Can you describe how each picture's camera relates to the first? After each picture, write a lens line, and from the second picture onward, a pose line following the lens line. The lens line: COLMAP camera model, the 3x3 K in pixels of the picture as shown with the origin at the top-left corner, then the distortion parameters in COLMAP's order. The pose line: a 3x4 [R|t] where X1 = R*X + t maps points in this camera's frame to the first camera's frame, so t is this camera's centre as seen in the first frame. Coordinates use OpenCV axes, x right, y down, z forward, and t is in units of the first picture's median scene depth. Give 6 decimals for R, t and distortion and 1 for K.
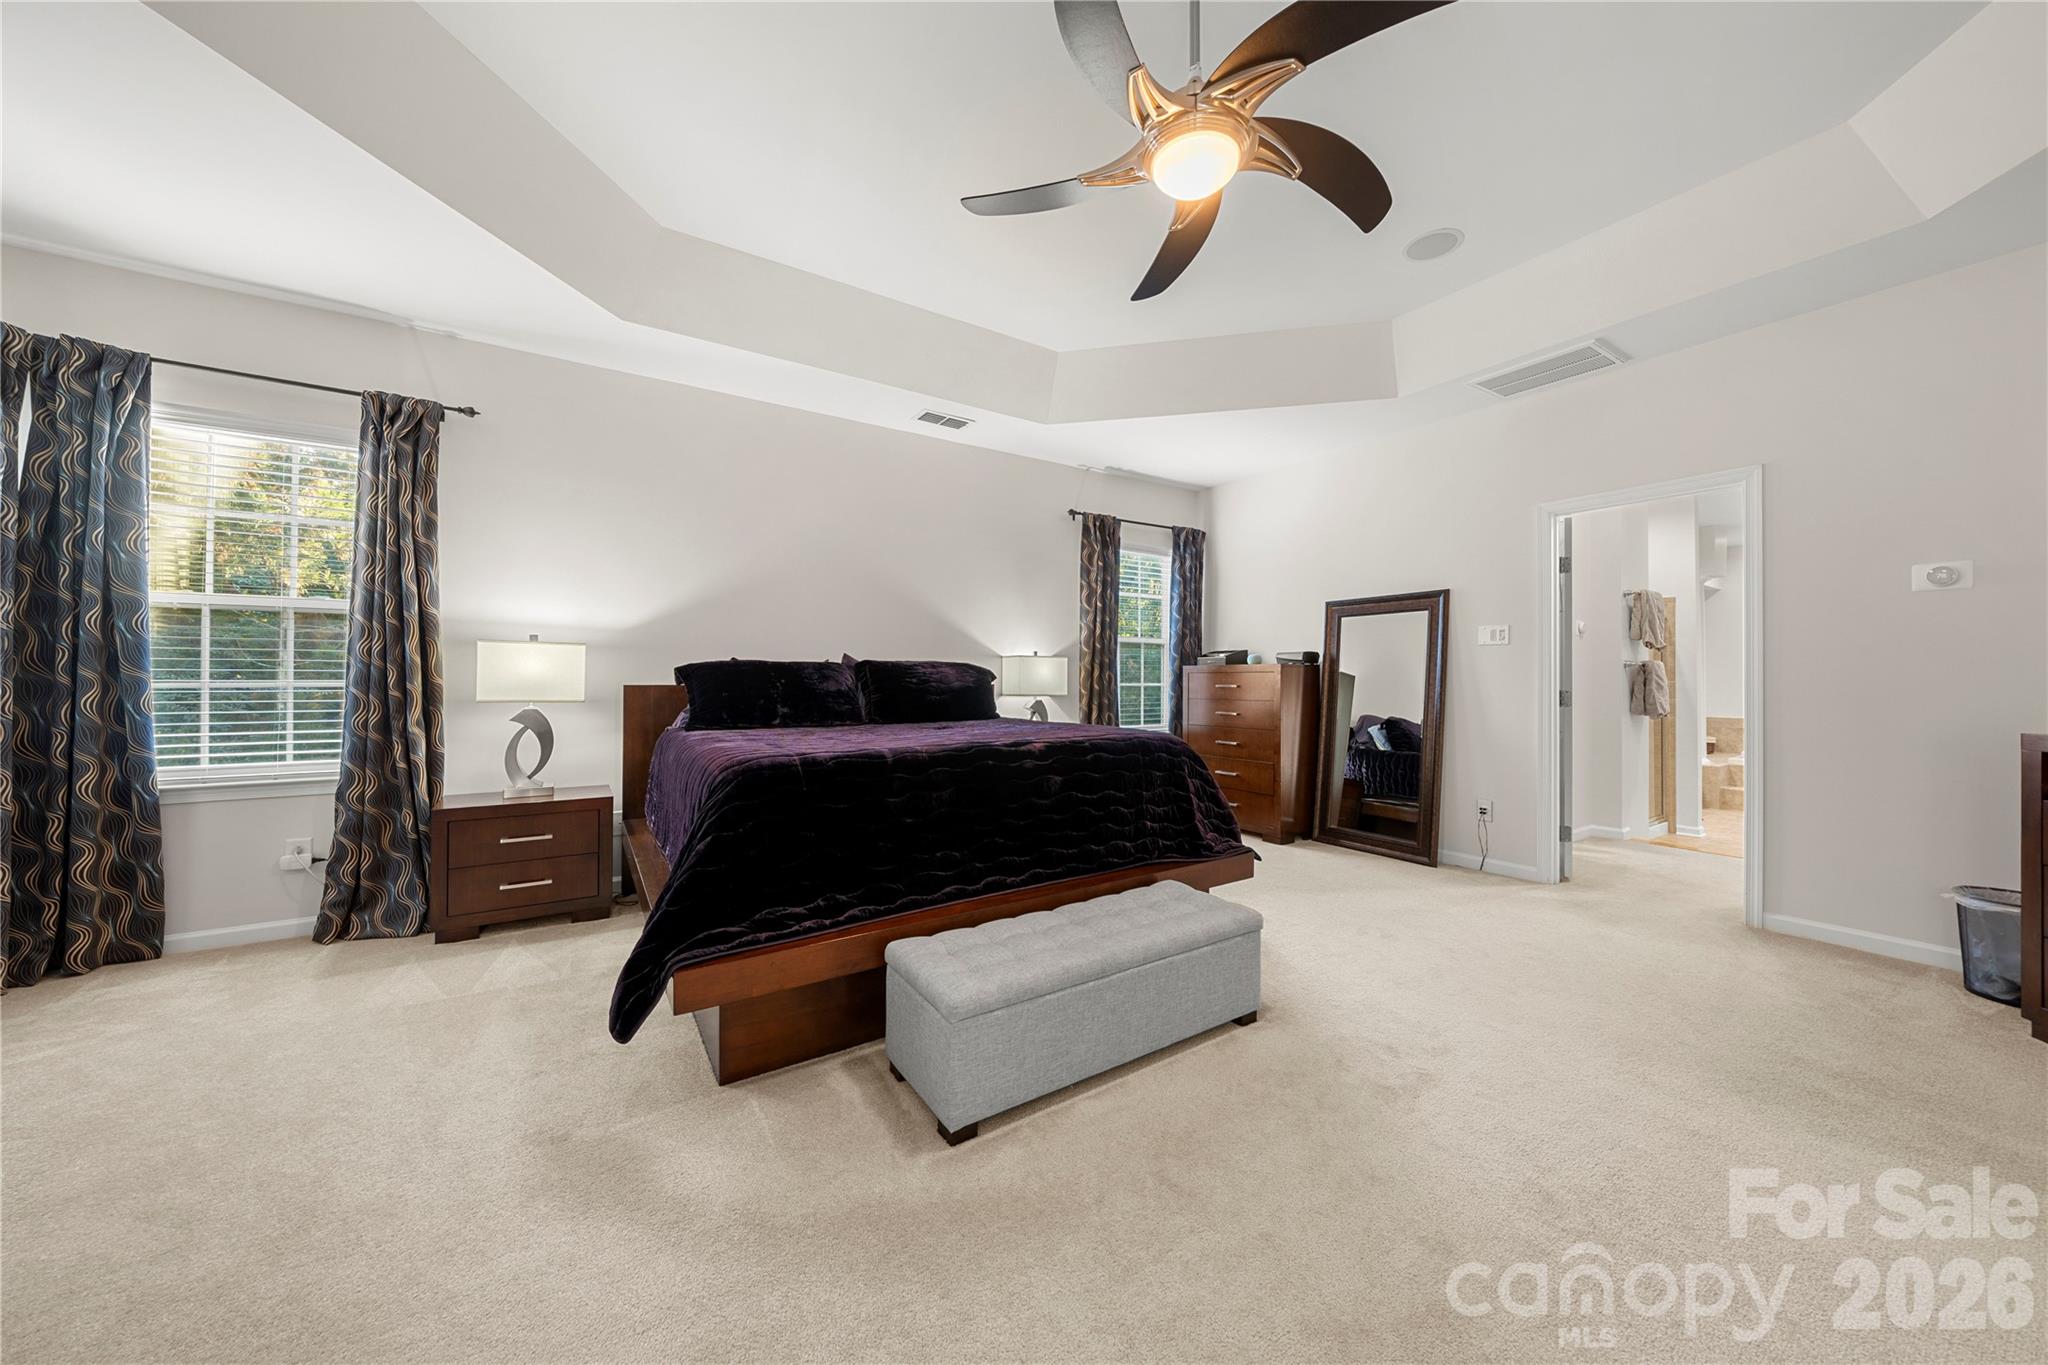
lens RADIAL K [[698.6, 0, 1029.6], [0, 698.6, 672.4], [0, 0, 1]] dist [-0.003041, -0.000108]
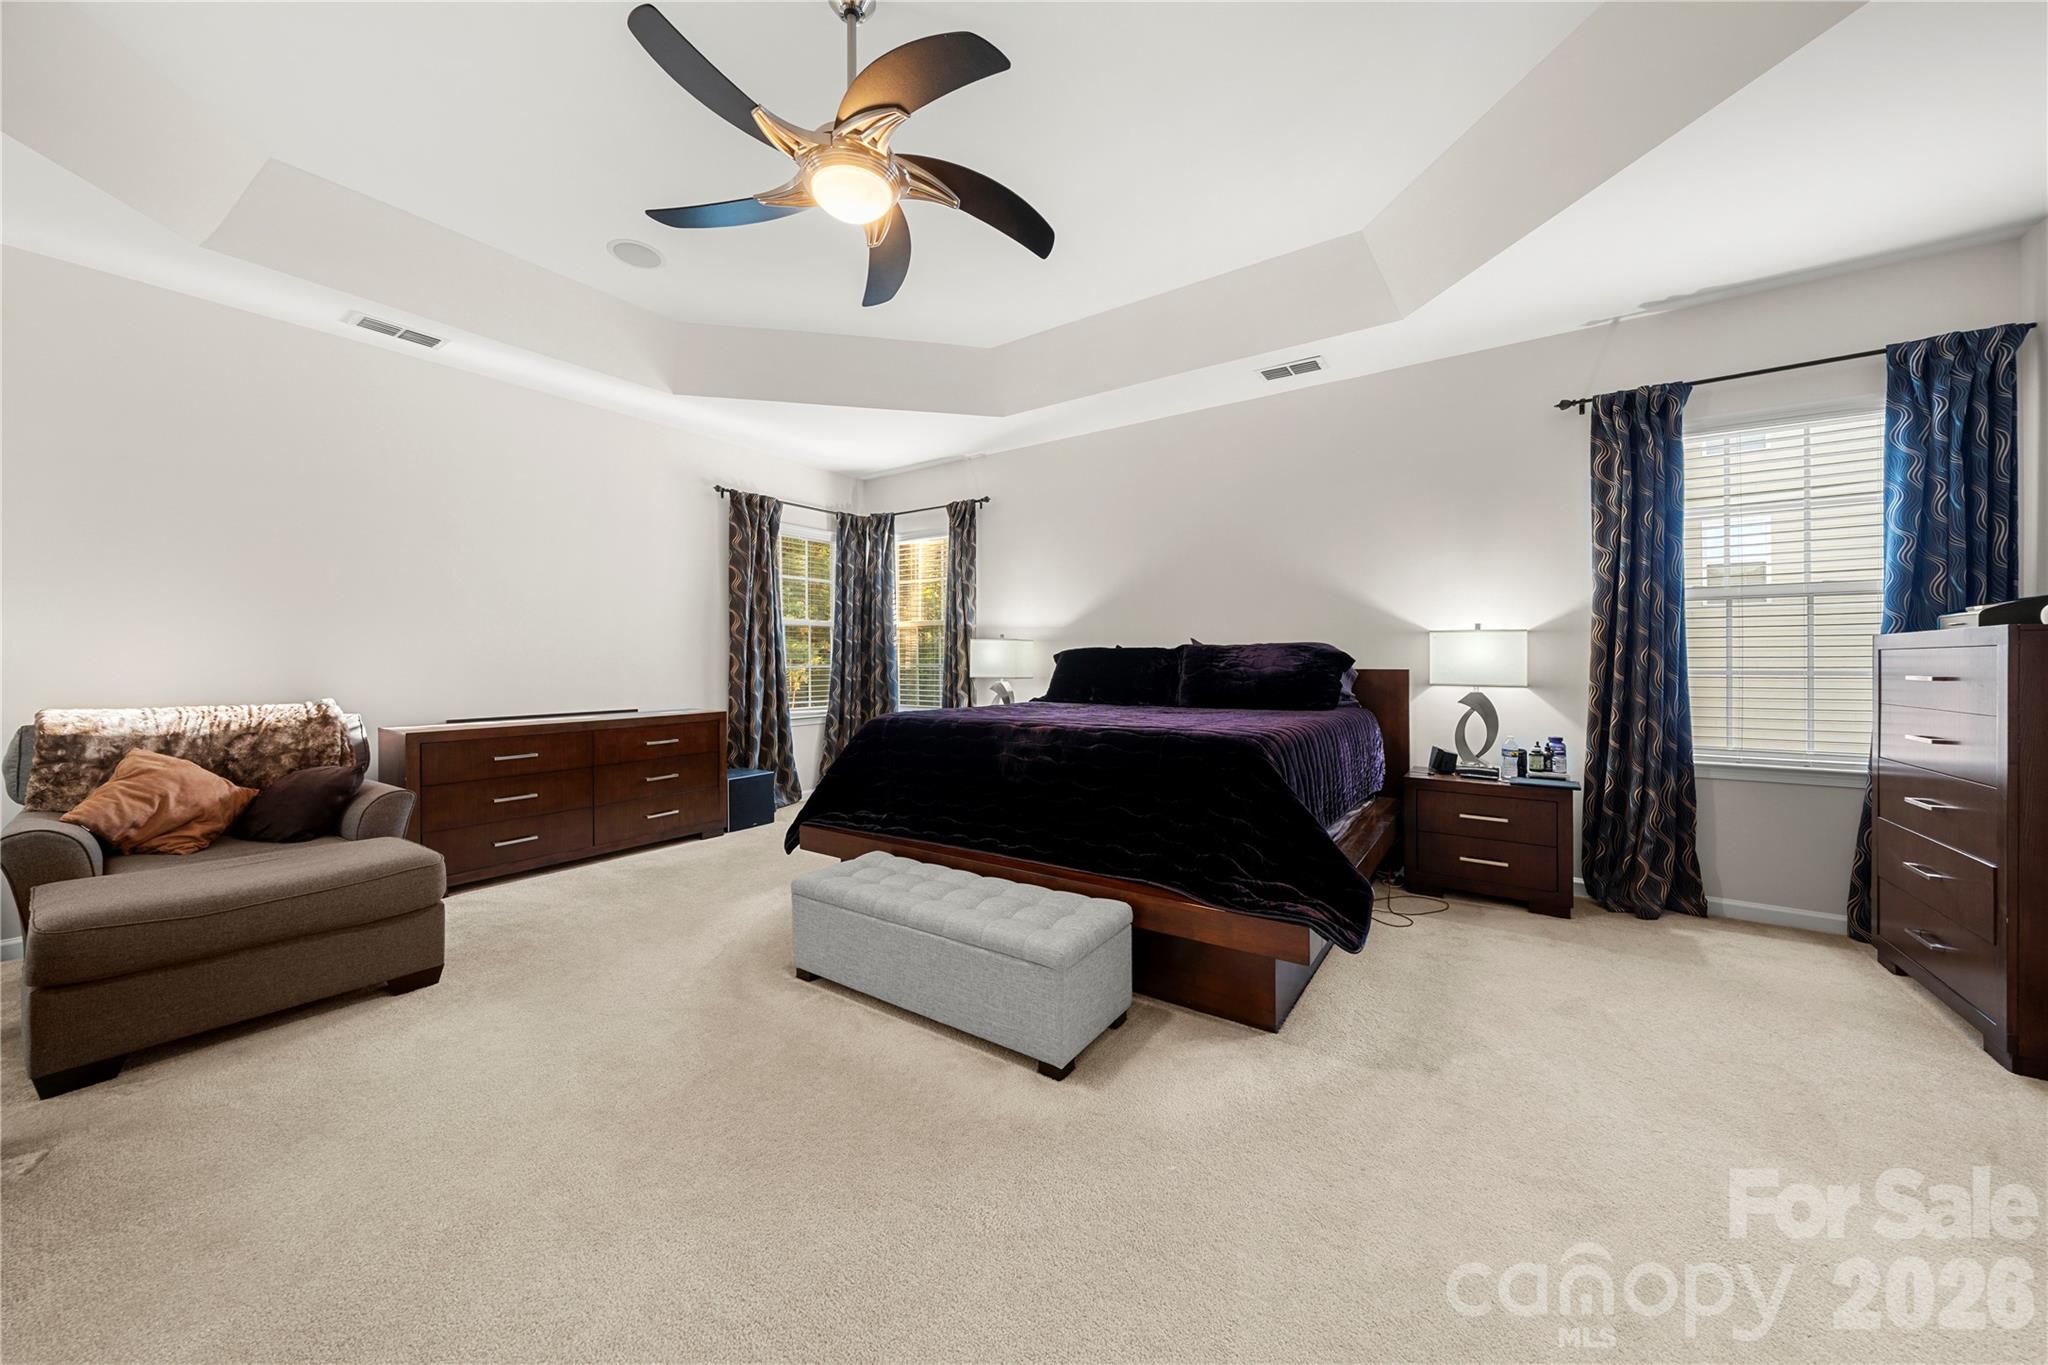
lens RADIAL K [[698.6, 0, 1028.1], [0, 698.6, 668.7], [0, 0, 1]] dist [-0.003041, -0.000108]
pose [[0.382501, 0.006807, -0.923930, 0.706524], [0.010138, 0.999882, 0.011564, 0.004152], [0.923899, -0.013790, 0.382387, 0.436827]]
